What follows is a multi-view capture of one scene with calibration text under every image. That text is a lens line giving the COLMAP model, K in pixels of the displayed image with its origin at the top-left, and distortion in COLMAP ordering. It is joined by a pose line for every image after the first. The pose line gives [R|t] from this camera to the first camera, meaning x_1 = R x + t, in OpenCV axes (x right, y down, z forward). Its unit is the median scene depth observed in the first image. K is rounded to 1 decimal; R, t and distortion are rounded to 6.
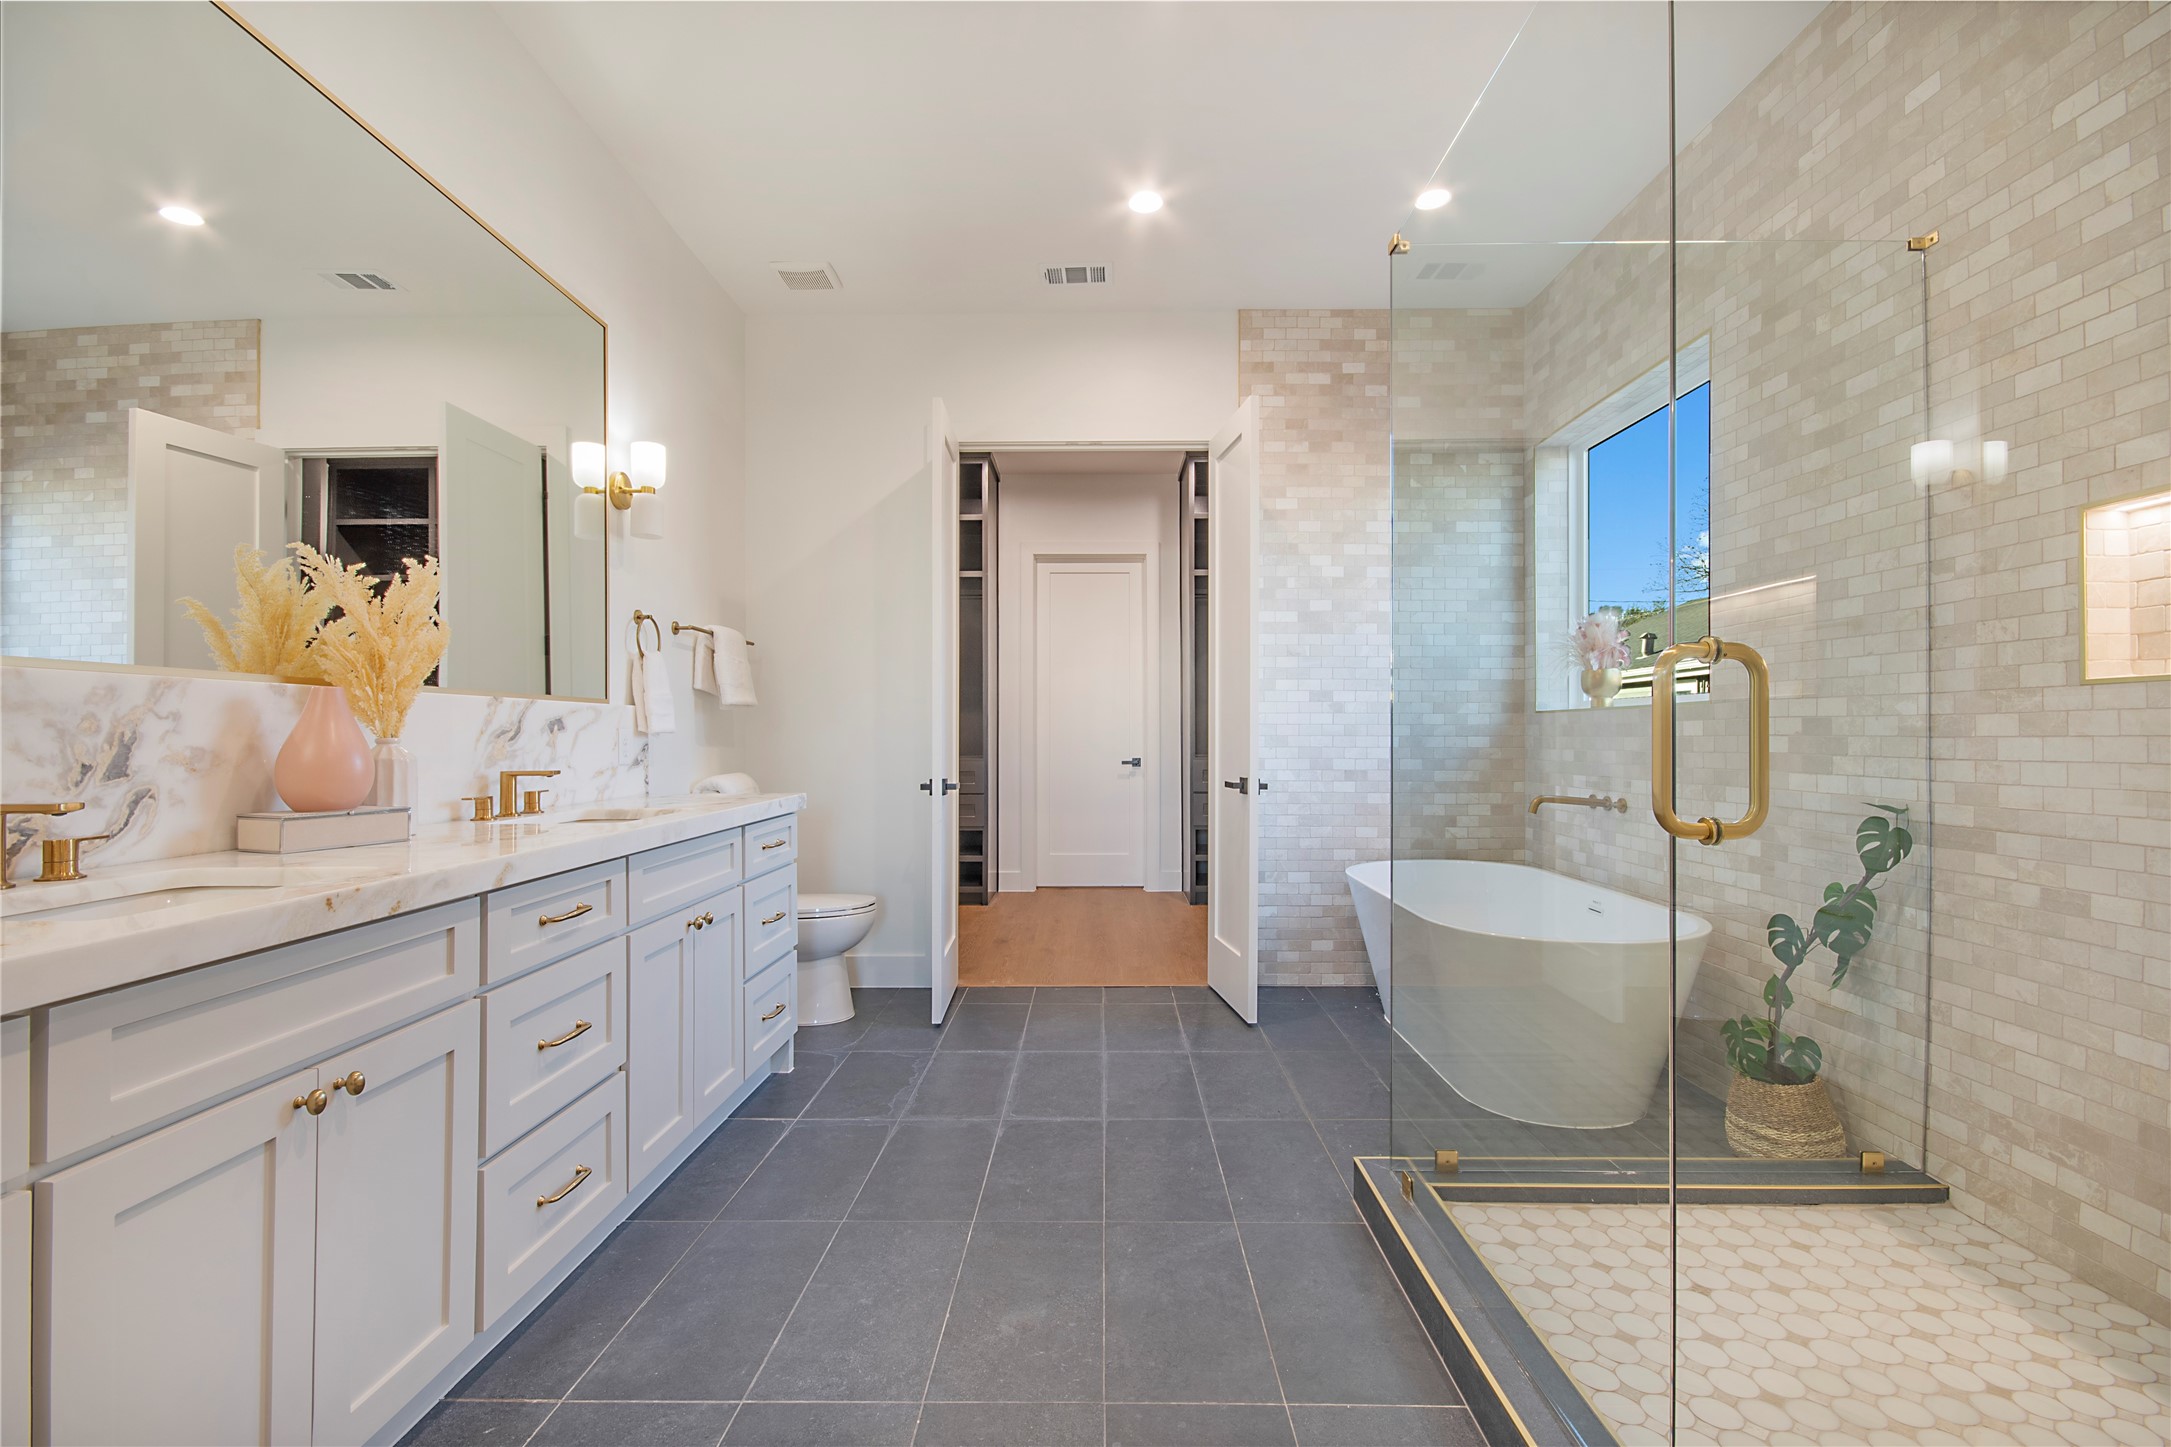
lens RADIAL K [[964.1, 0, 1082.6], [0, 964.1, 734.4], [0, 0, 1]] dist [0.003454, -0.004676]
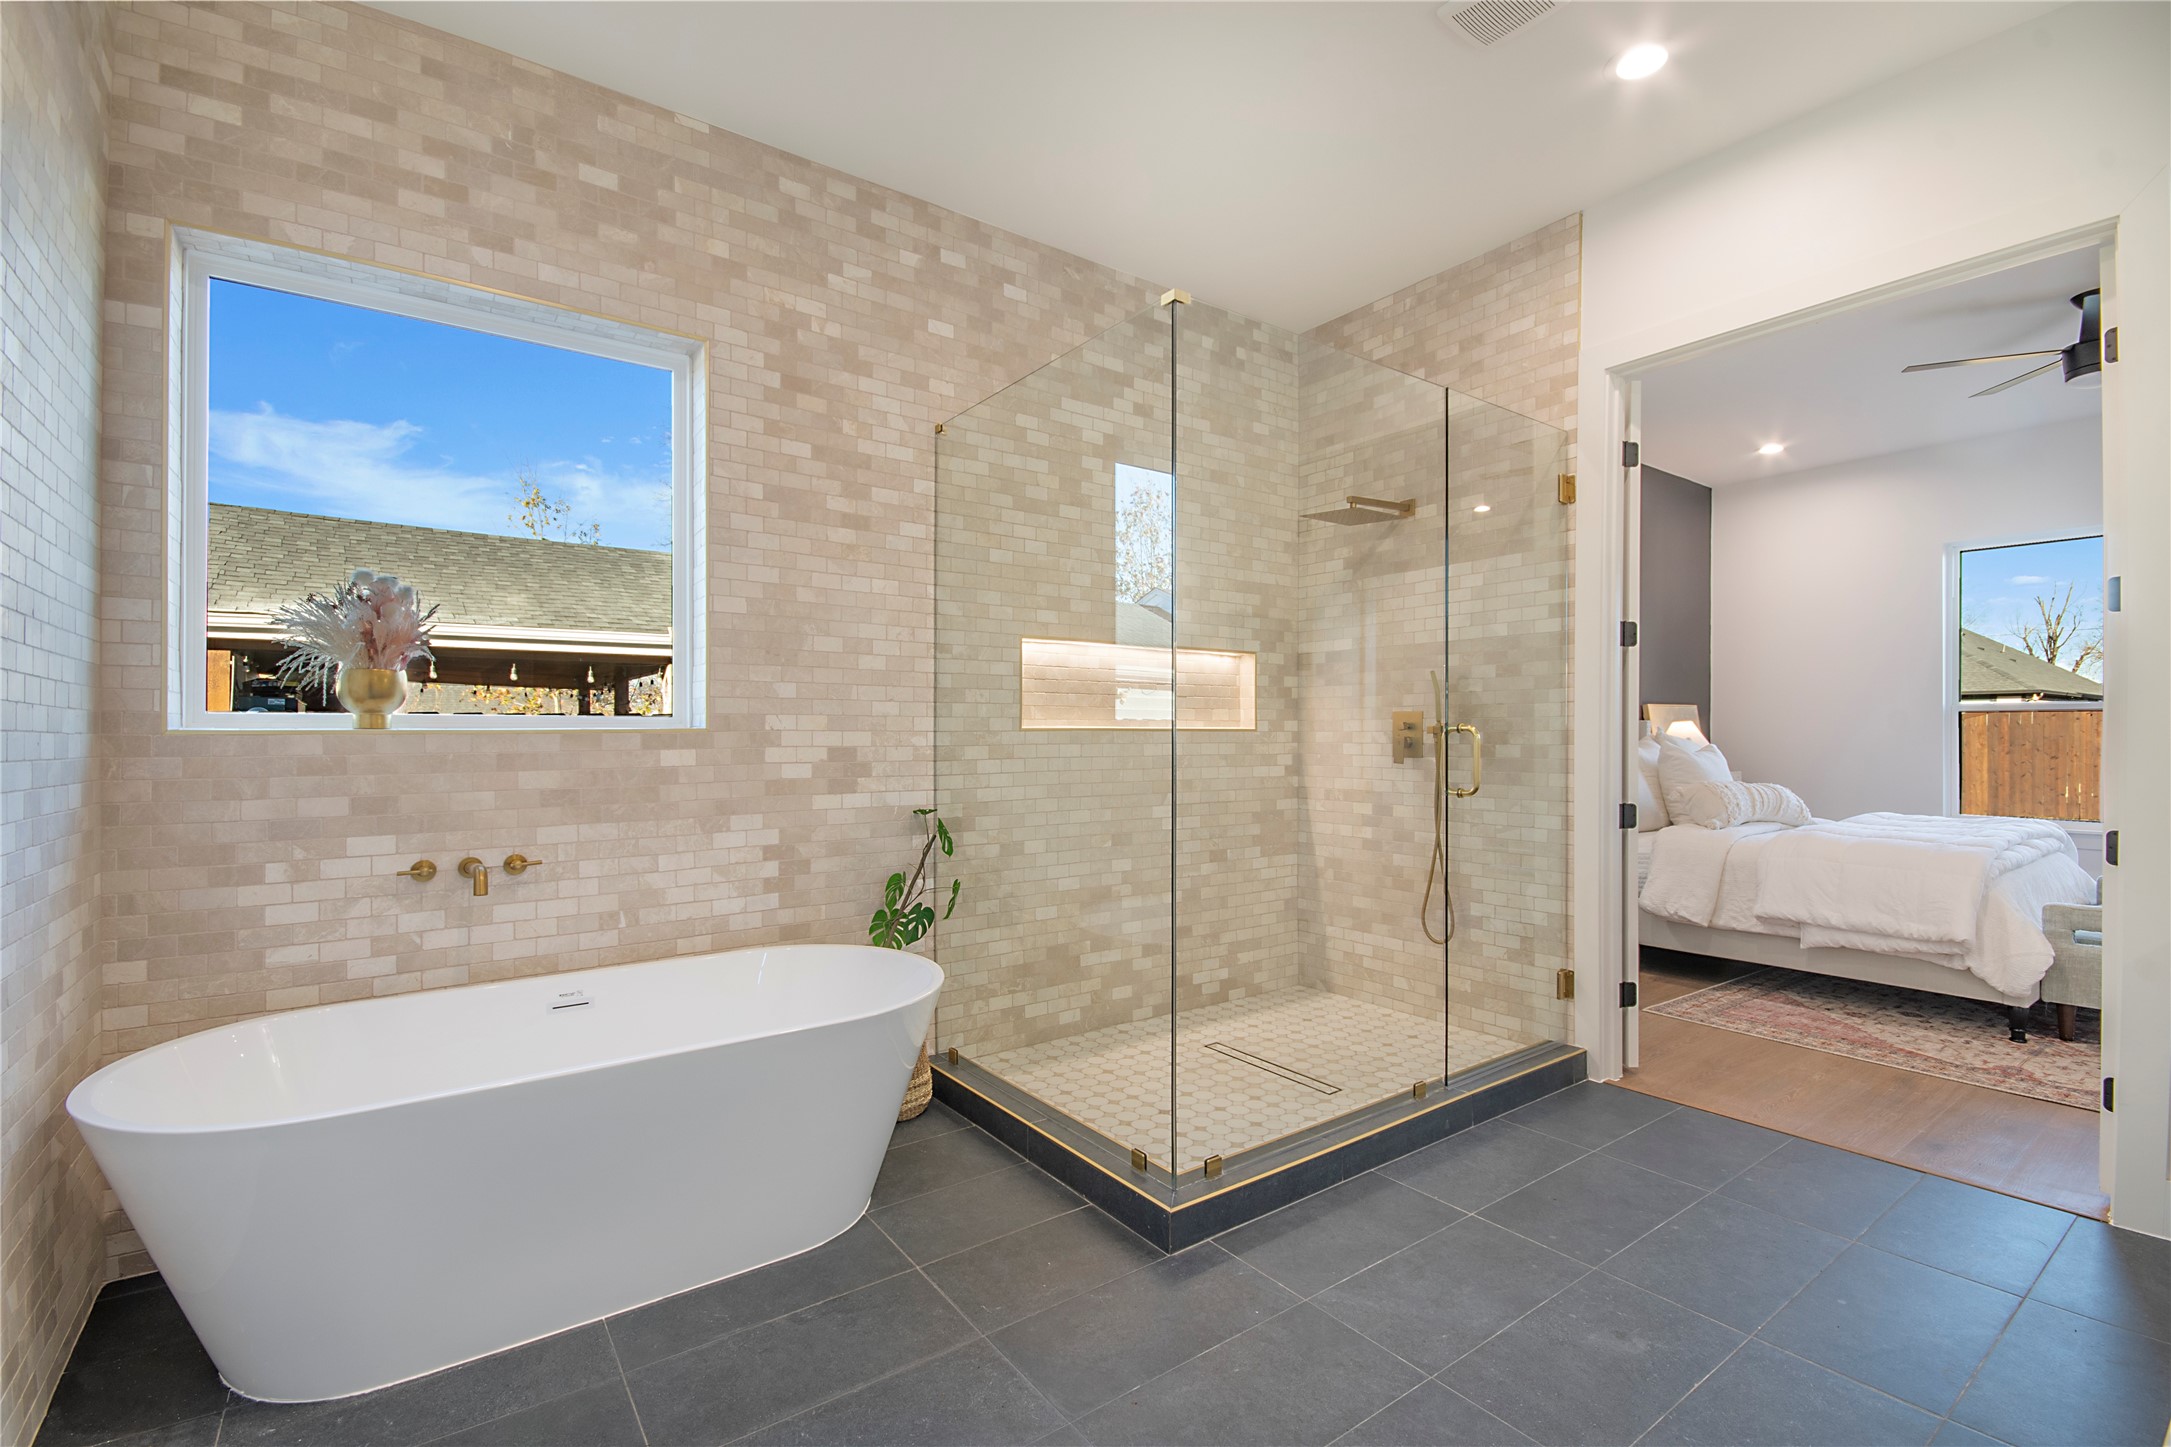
lens RADIAL K [[964.1, 0, 1087.3], [0, 964.1, 742.1], [0, 0, 1]] dist [0.003454, -0.004676]
pose [[-0.593779, -0.000780, 0.804628, -0.405282], [0.006405, 0.999963, 0.005696, -0.029012], [-0.804603, 0.008536, -0.593752, 1.488538]]
